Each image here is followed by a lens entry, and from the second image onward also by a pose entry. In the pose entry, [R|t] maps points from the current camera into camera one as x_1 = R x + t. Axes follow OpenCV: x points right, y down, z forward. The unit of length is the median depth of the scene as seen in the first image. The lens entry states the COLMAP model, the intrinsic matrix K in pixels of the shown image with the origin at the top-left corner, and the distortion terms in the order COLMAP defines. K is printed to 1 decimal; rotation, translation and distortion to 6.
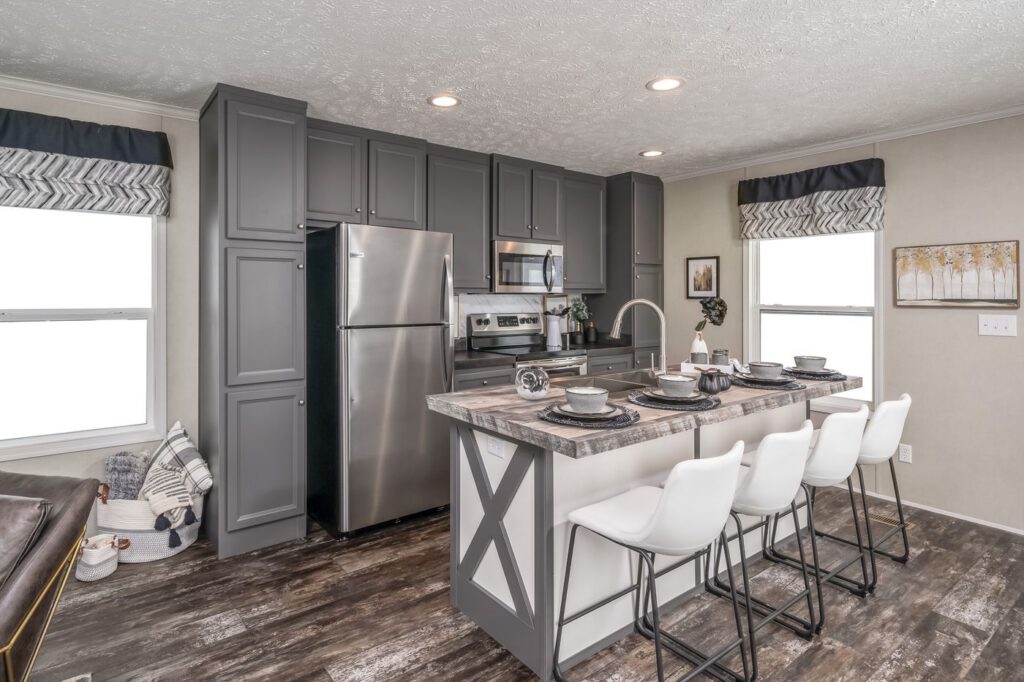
lens RADIAL K [[564.8, 0, 487.6], [0, 564.8, 288.8], [0, 0, 1]] dist [-0.025549, 0.011194]
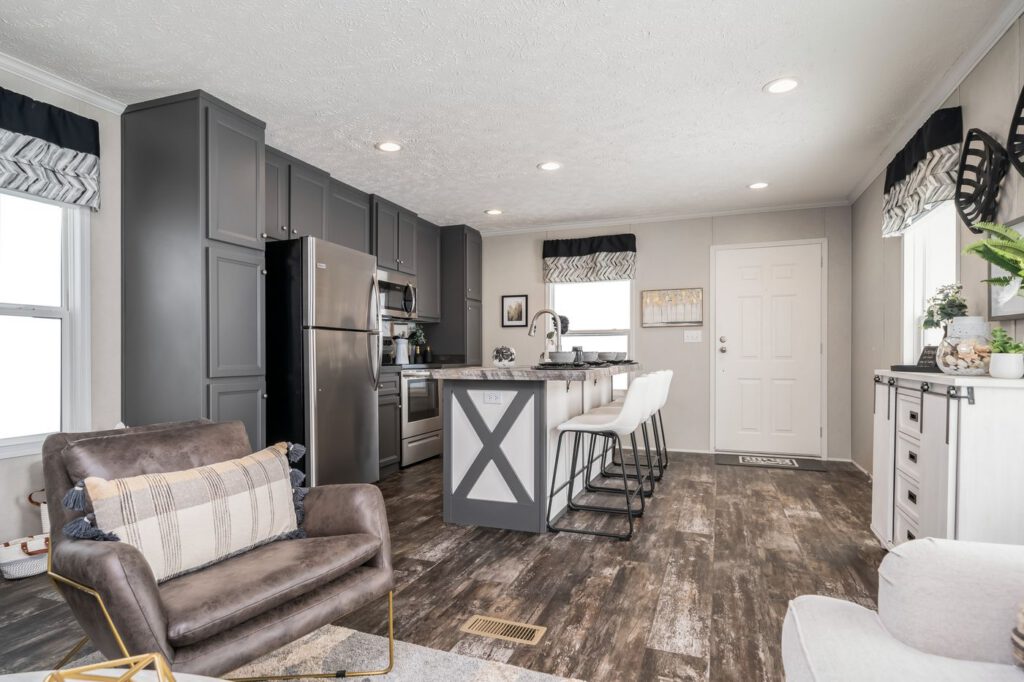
lens RADIAL K [[564.5, 0, 501.0], [0, 564.5, 364.6], [0, 0, 1]] dist [-0.025568, 0.000425]
pose [[0.854319, -0.010915, 0.519634, -0.403542], [-0.003027, 0.999658, 0.025974, 0.085848], [-0.519740, -0.023763, 0.853994, -0.146327]]
